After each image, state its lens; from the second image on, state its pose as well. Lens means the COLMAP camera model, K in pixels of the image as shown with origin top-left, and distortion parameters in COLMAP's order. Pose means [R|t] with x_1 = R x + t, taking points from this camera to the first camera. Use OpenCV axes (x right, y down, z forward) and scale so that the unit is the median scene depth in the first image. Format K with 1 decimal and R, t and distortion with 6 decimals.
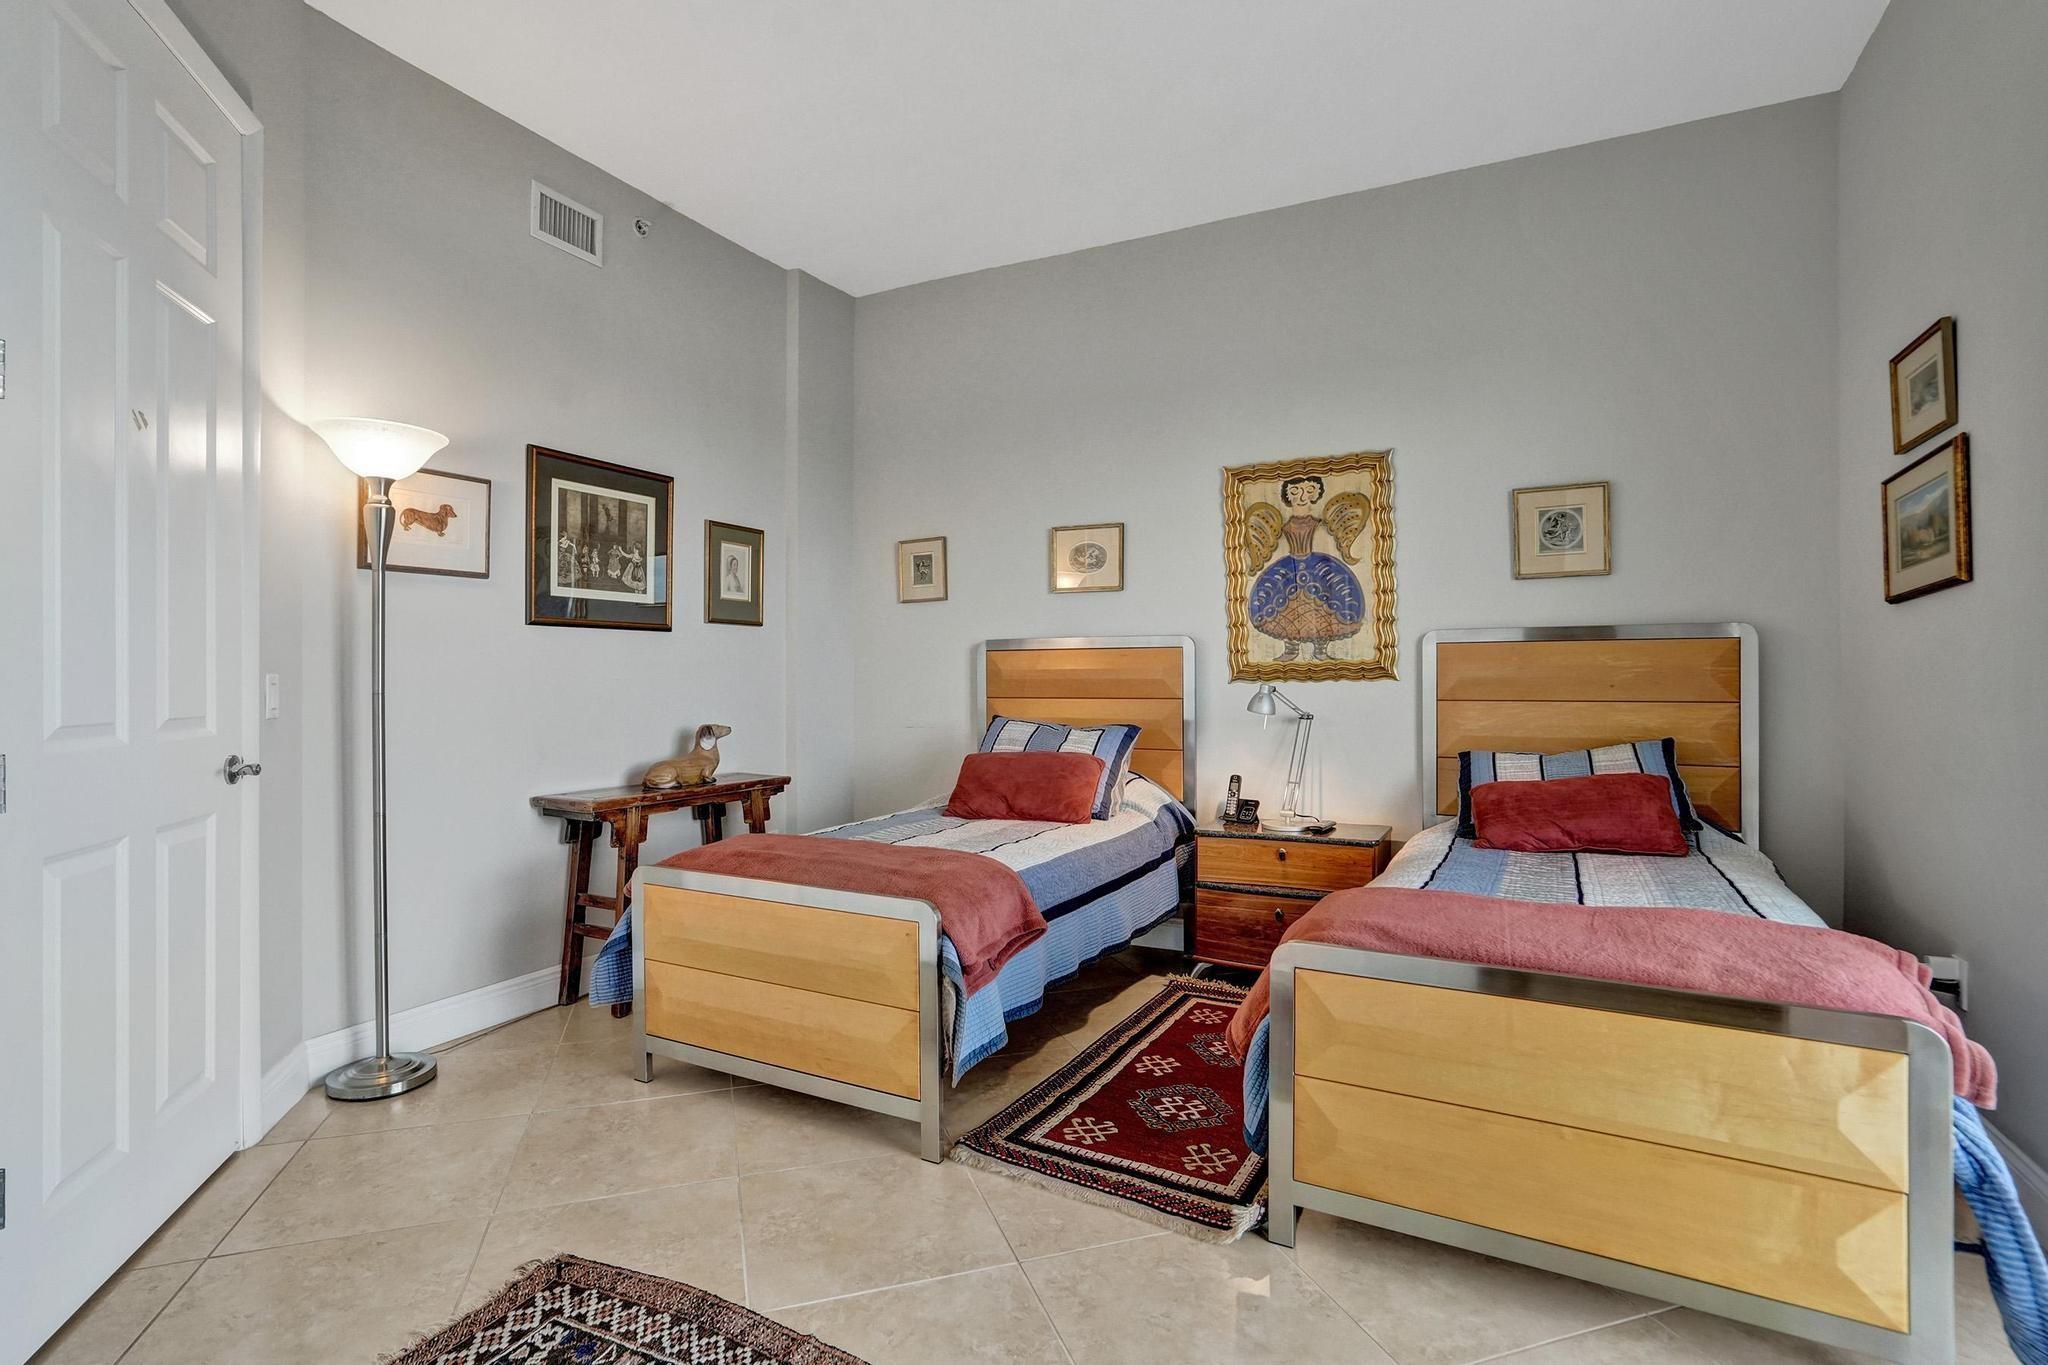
lens RADIAL K [[986.9, 0, 1025.8], [0, 986.9, 690.5], [0, 0, 1]] dist [-0.037289, 0.001065]
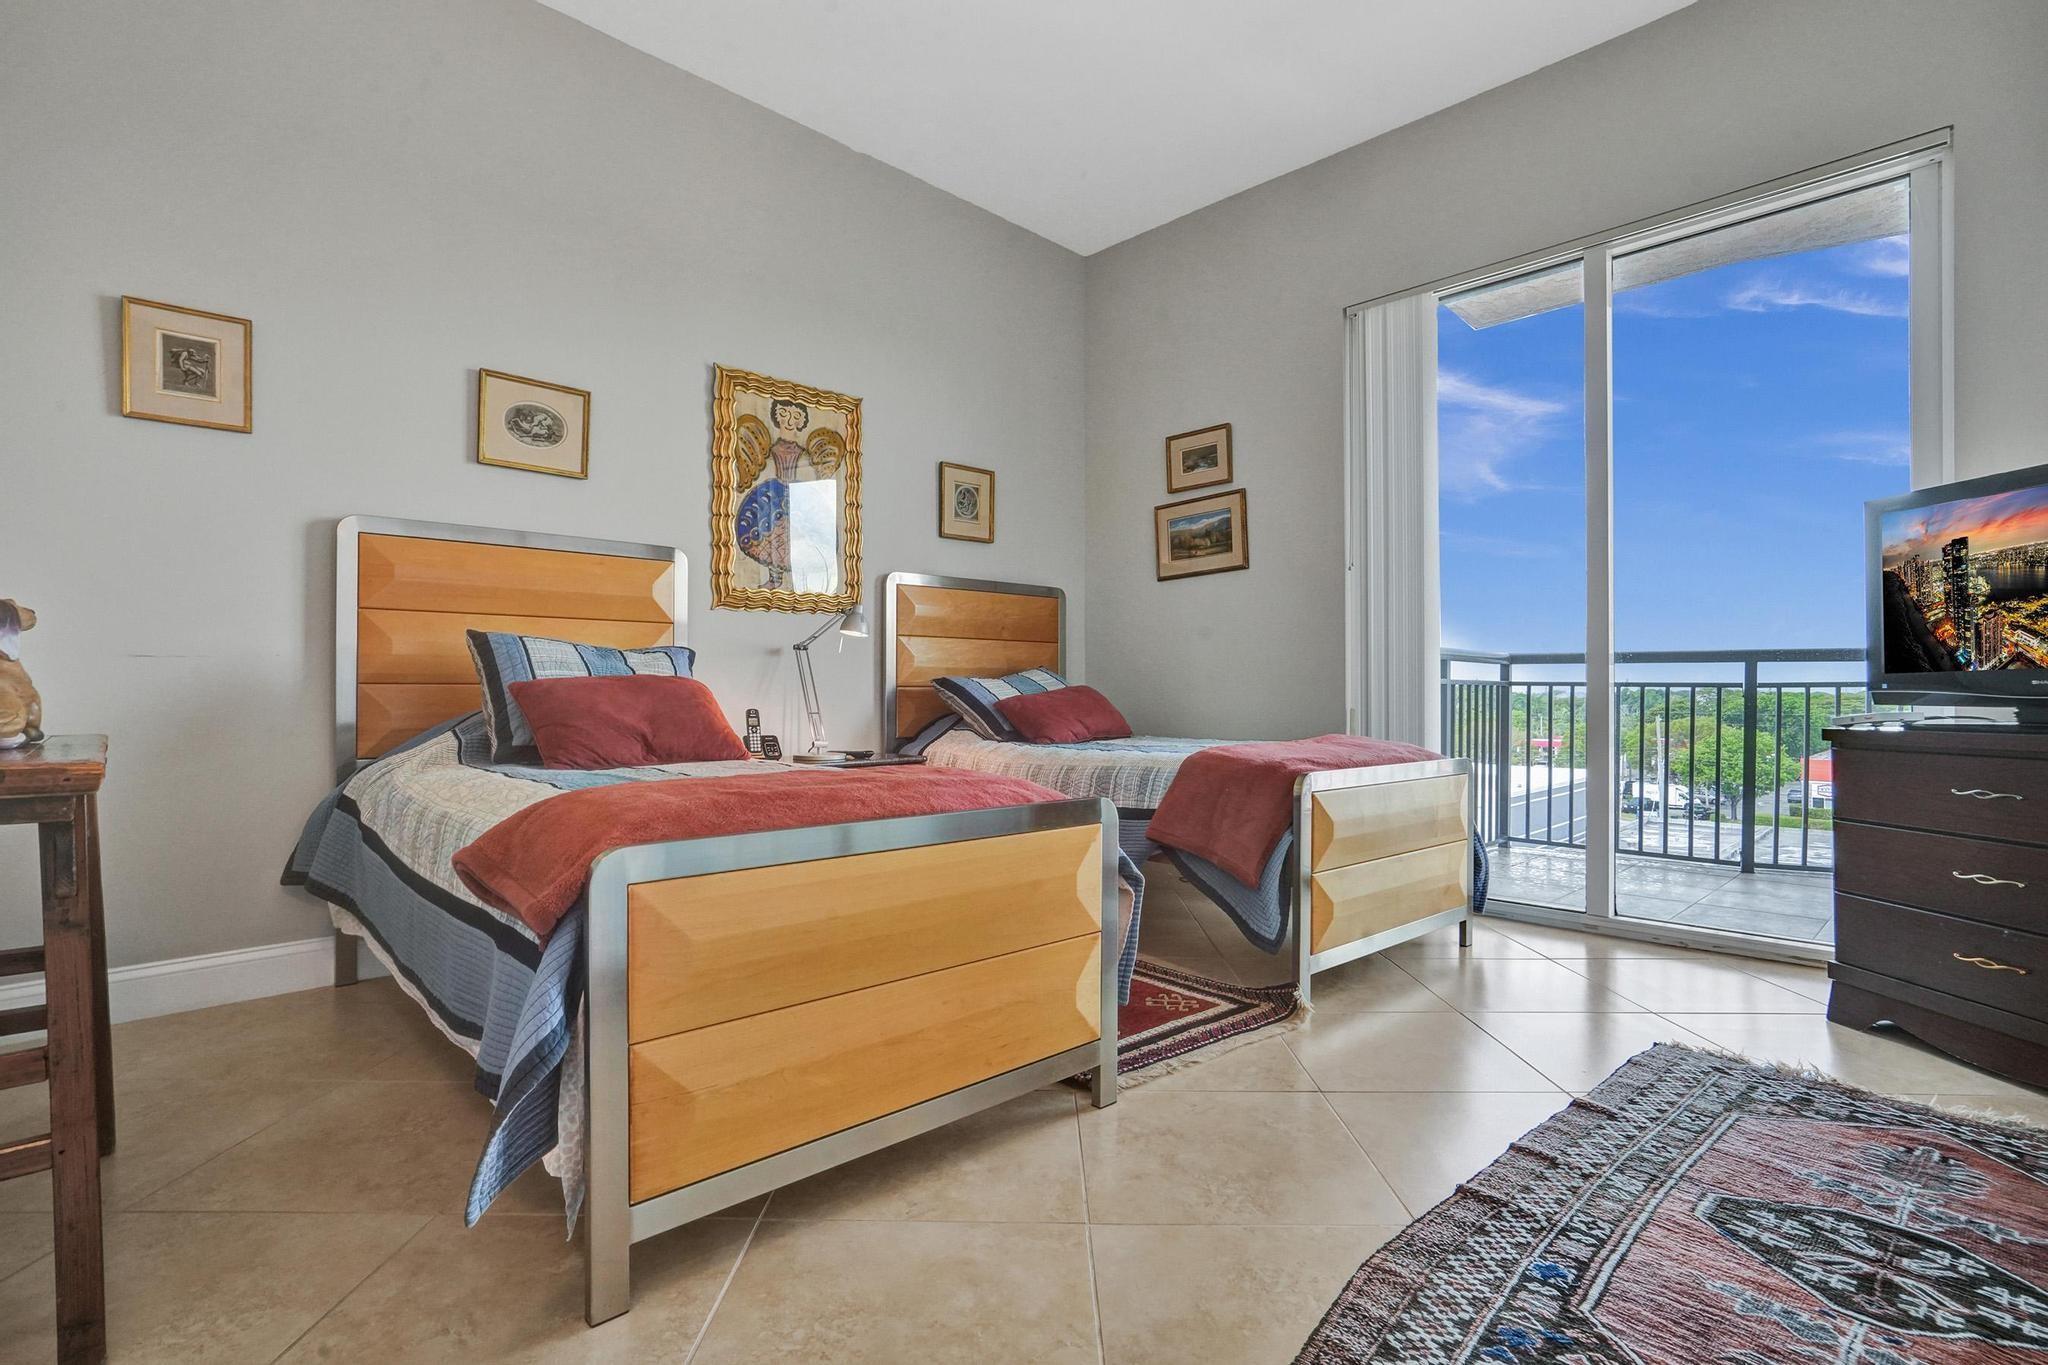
lens RADIAL K [[976.4, 0, 1028.8], [0, 976.4, 687.6], [0, 0, 1]] dist [-0.023830, 0.017329]
pose [[0.333456, 0.004758, 0.942754, -0.543649], [0.004929, 0.999965, -0.006790, 0.073397], [-0.942753, 0.006911, 0.333421, 0.459744]]
